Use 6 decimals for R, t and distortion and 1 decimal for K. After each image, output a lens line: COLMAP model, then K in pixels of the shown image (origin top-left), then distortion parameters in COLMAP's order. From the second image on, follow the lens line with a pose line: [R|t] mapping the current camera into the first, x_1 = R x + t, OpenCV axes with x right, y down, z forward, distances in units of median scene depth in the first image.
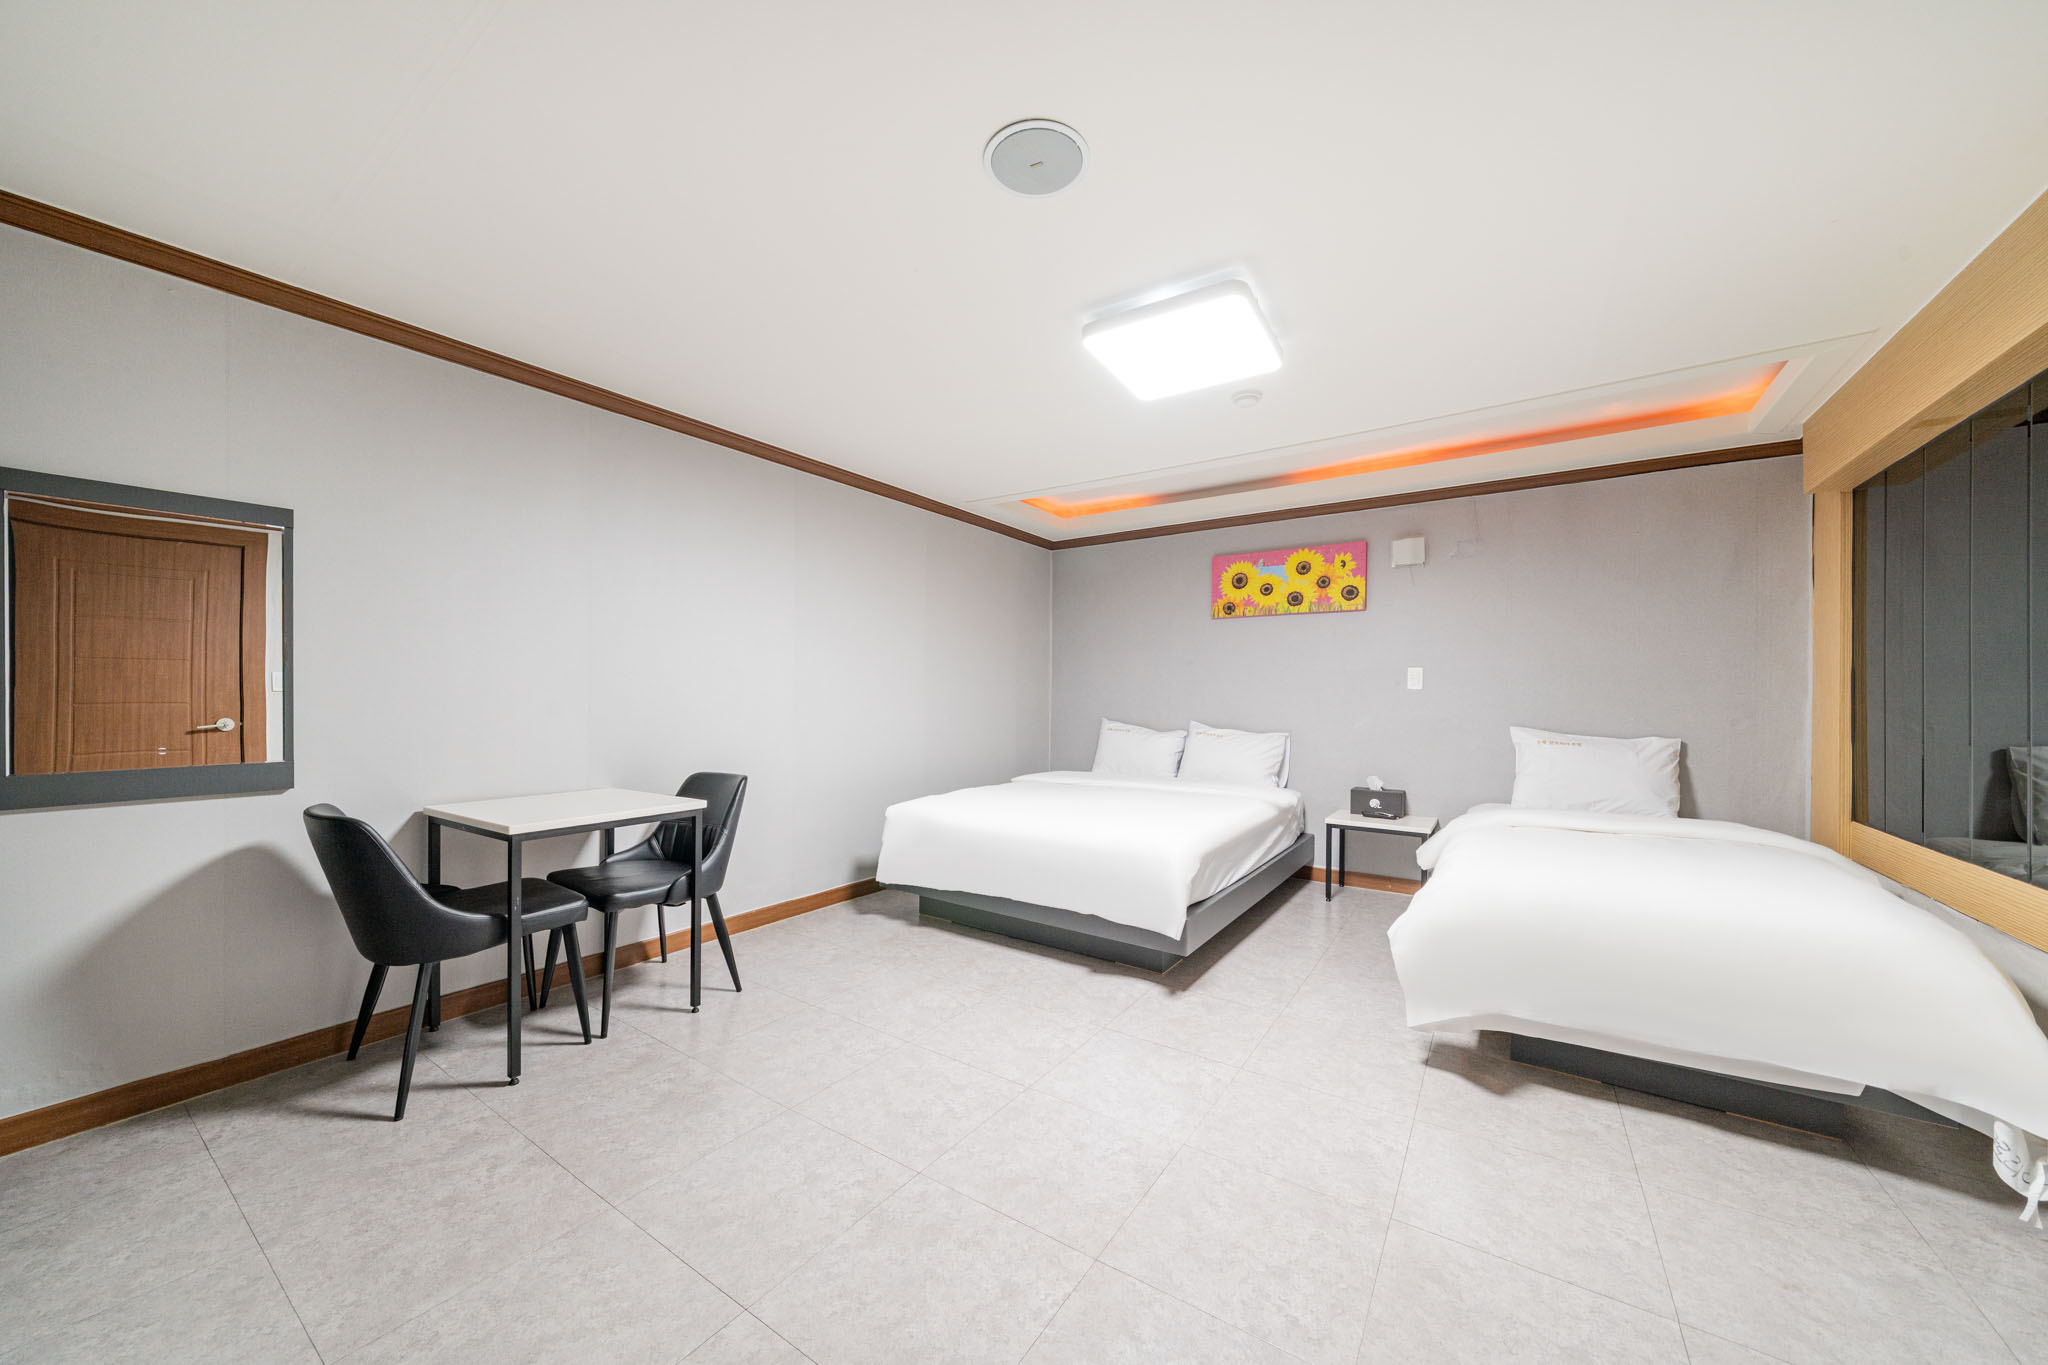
lens RADIAL K [[723.6, 0, 997.0], [0, 723.6, 694.6], [0, 0, 1]] dist [-0.001528, -0.000261]
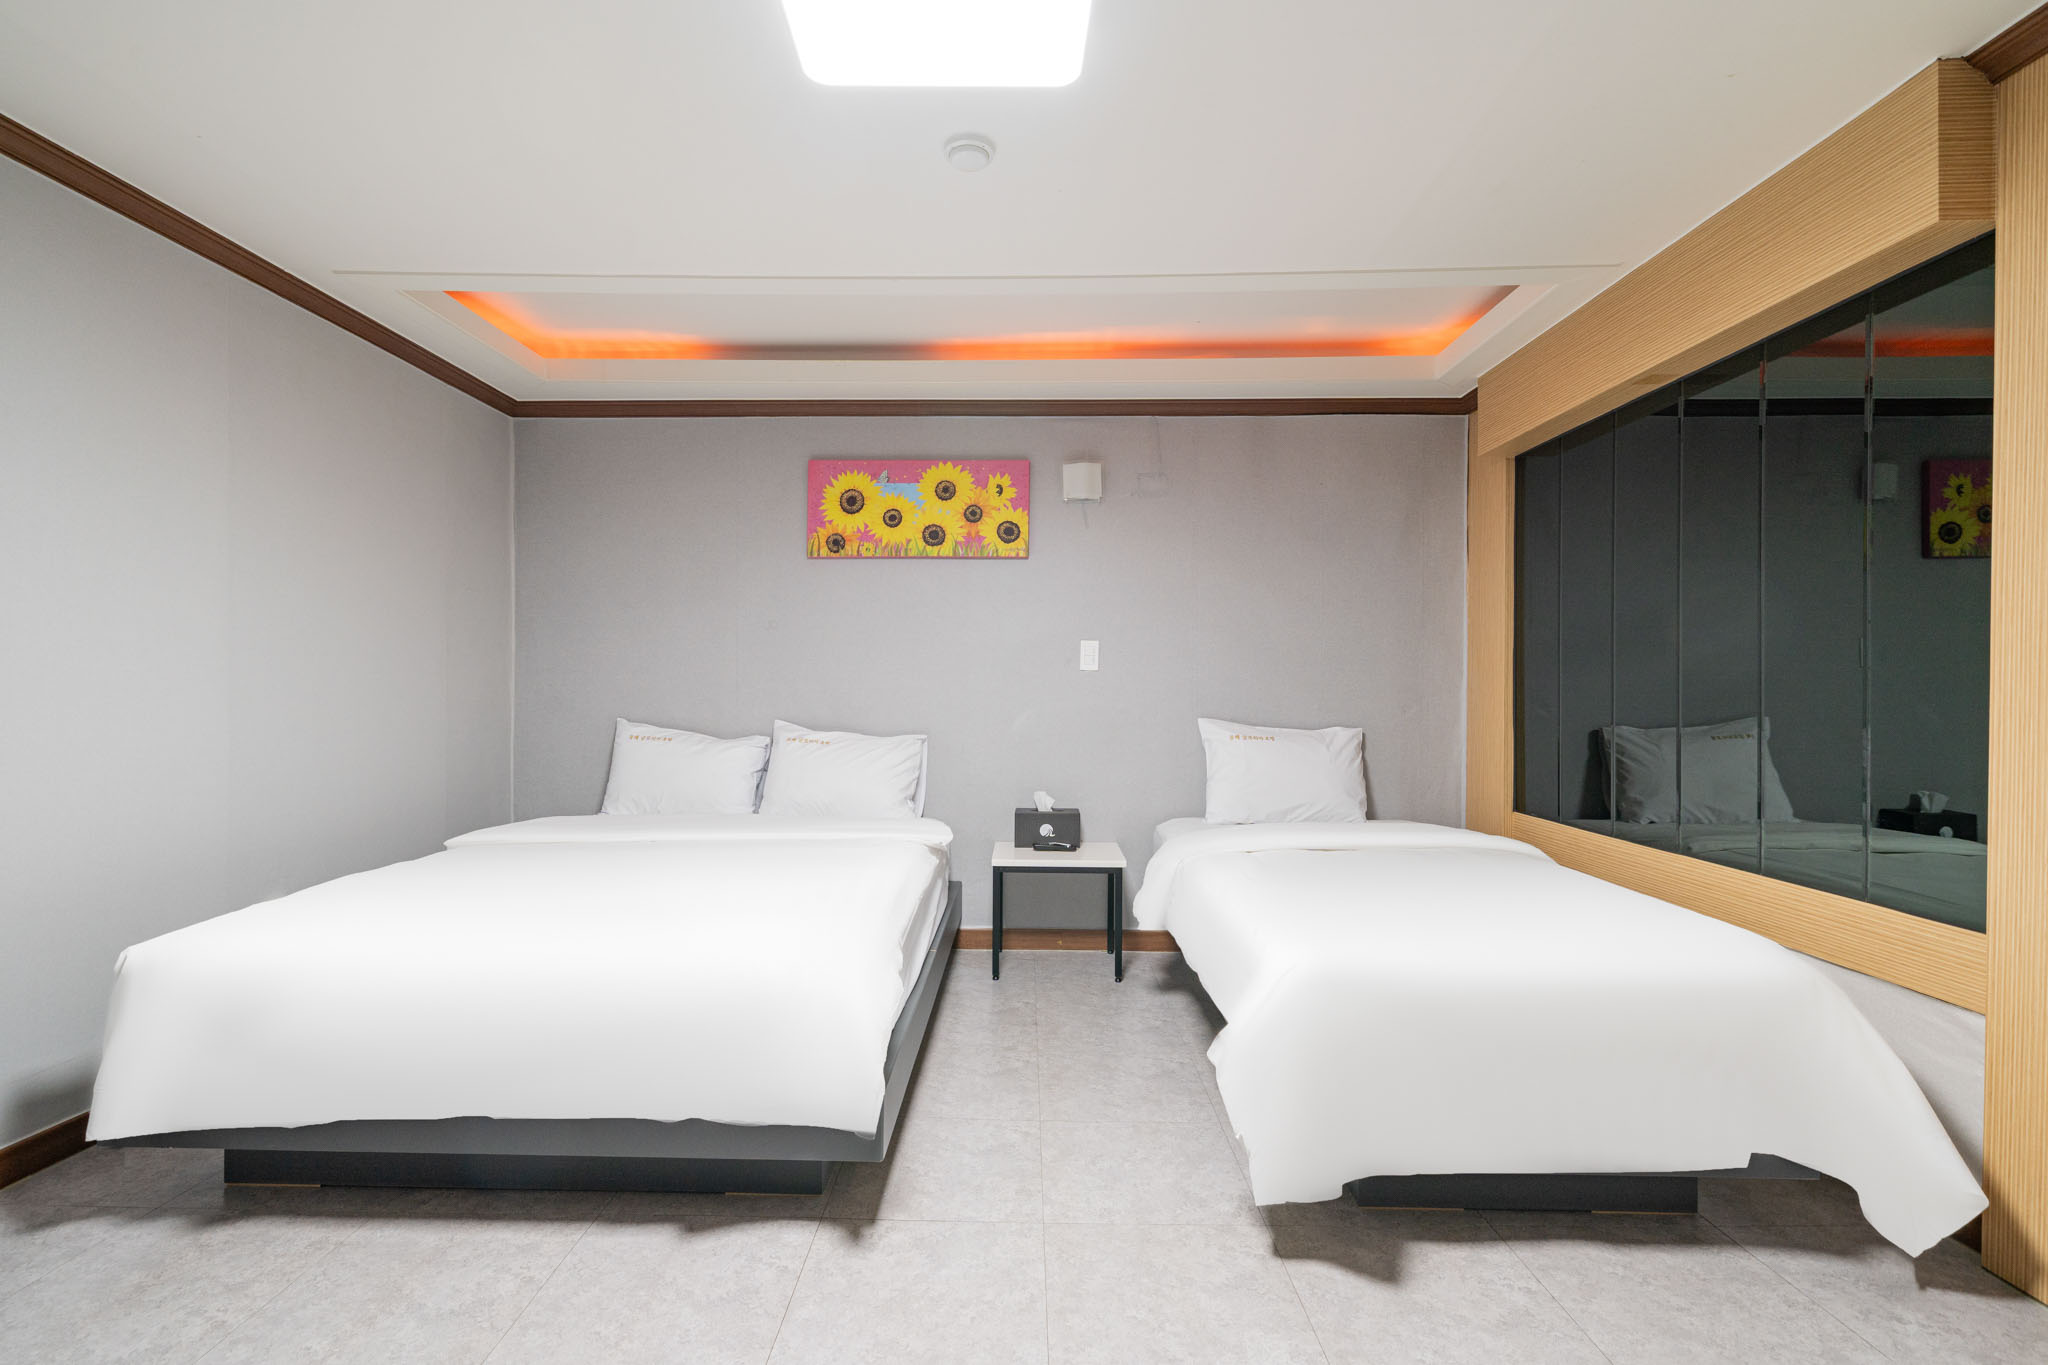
lens RADIAL K [[957.1, 0, 1005.3], [0, 957.1, 690.9], [0, 0, 1]] dist [0.005297, -0.000493]
pose [[0.823562, -0.007577, 0.567175, -0.045732], [0.001747, 0.999940, 0.010823, 0.003346], [-0.567223, -0.007922, 0.823526, 0.260358]]
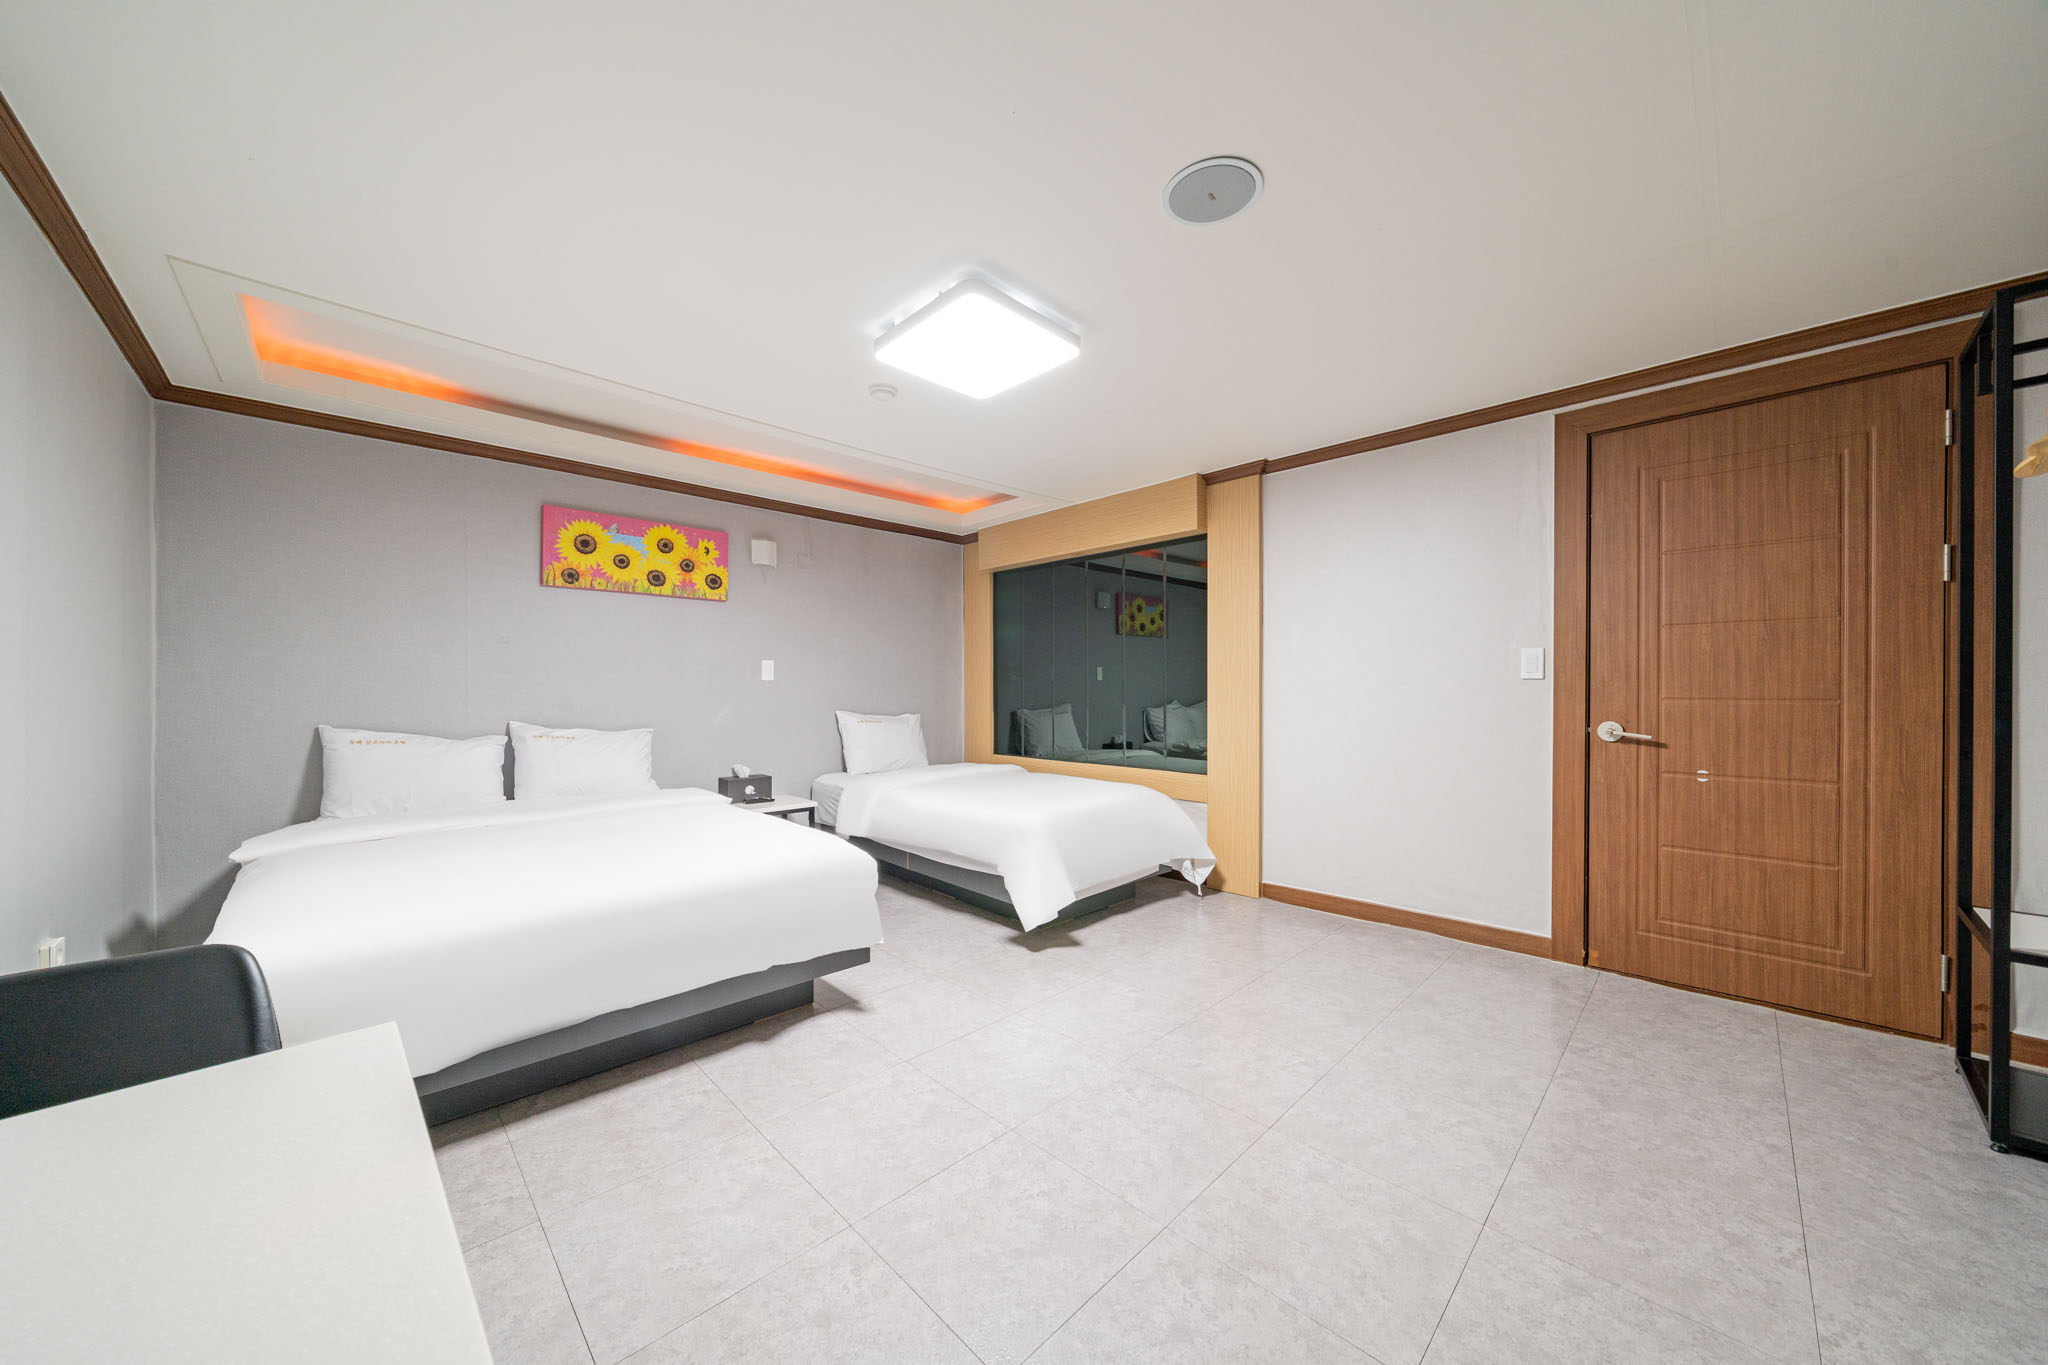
lens RADIAL K [[723.6, 0, 1016.1], [0, 723.6, 692.9], [0, 0, 1]] dist [-0.001528, -0.000261]
pose [[0.175989, -0.012178, 0.984317, -0.451707], [-0.000450, 0.999922, 0.012451, -0.002002], [-0.984392, -0.002634, 0.175970, 0.461618]]
